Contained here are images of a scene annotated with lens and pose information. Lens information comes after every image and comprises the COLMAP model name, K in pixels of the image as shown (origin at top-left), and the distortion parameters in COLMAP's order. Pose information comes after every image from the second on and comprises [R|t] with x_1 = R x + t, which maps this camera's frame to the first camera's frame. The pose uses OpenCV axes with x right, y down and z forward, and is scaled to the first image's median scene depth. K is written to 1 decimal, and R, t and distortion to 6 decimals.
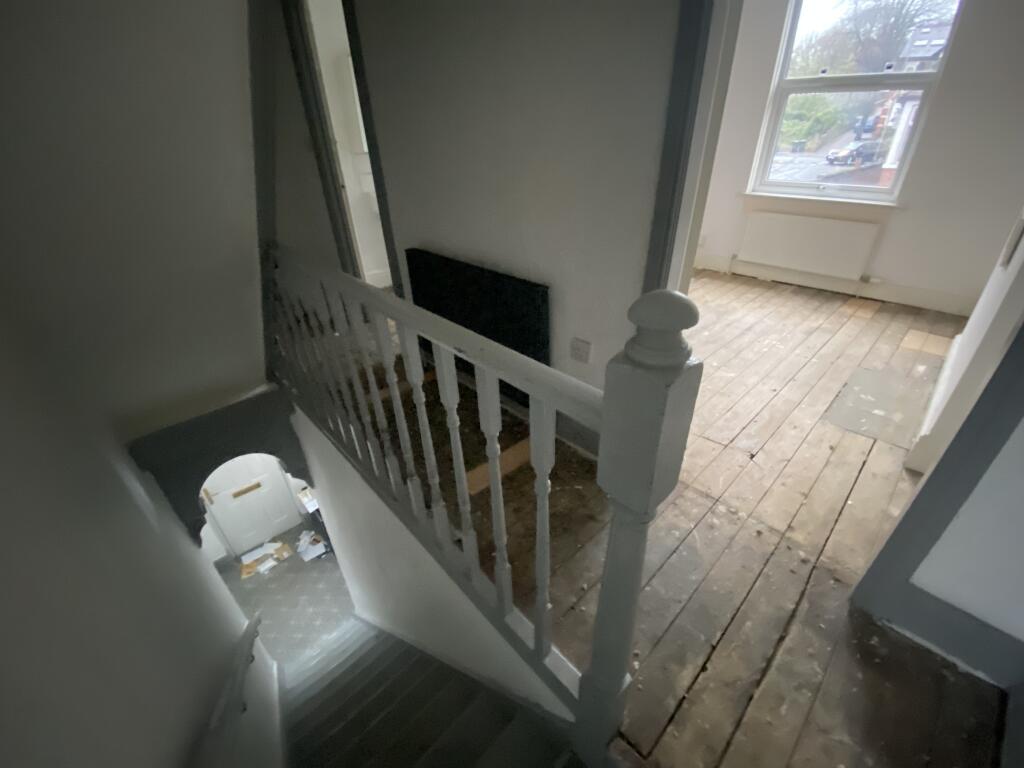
lens RADIAL K [[415.0, 0, 512.0], [0, 415.0, 384.0], [0, 0, 1]] dist [-0.000686, -0.013055]
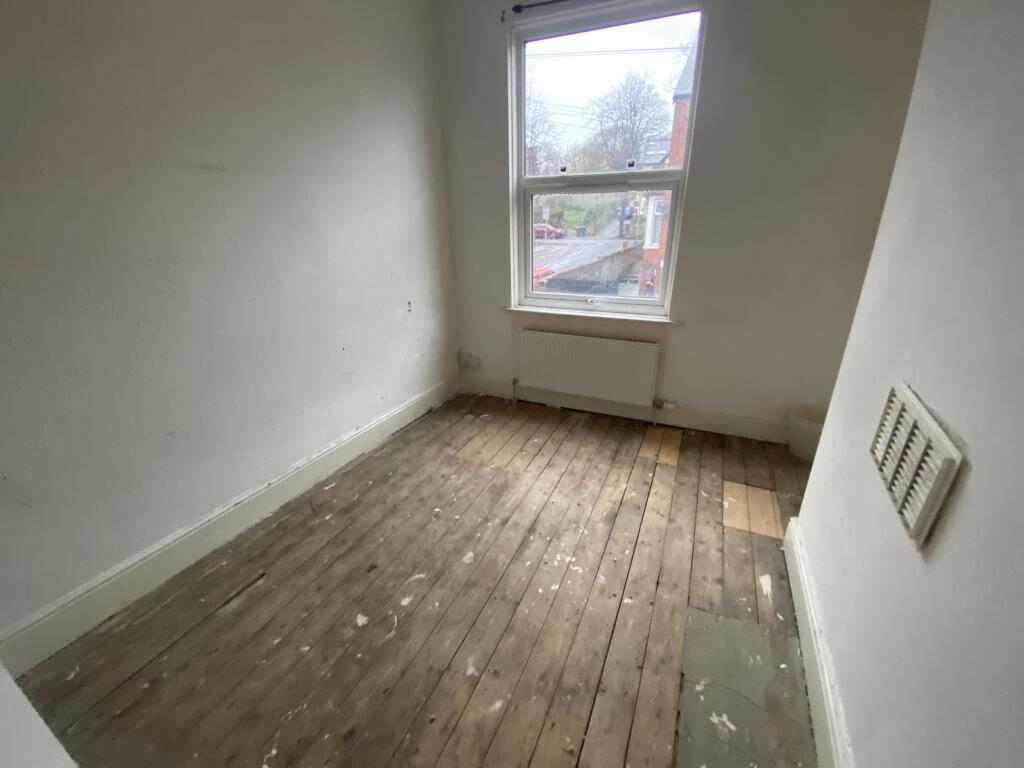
lens RADIAL K [[416.6, 0, 514.7], [0, 416.6, 383.8], [0, 0, 1]] dist [0.029700, -0.022574]
pose [[0.923670, -0.127092, 0.361498, 0.293219], [0.186531, 0.973205, -0.134458, -0.234808], [-0.334723, 0.191626, 0.922627, 0.312764]]
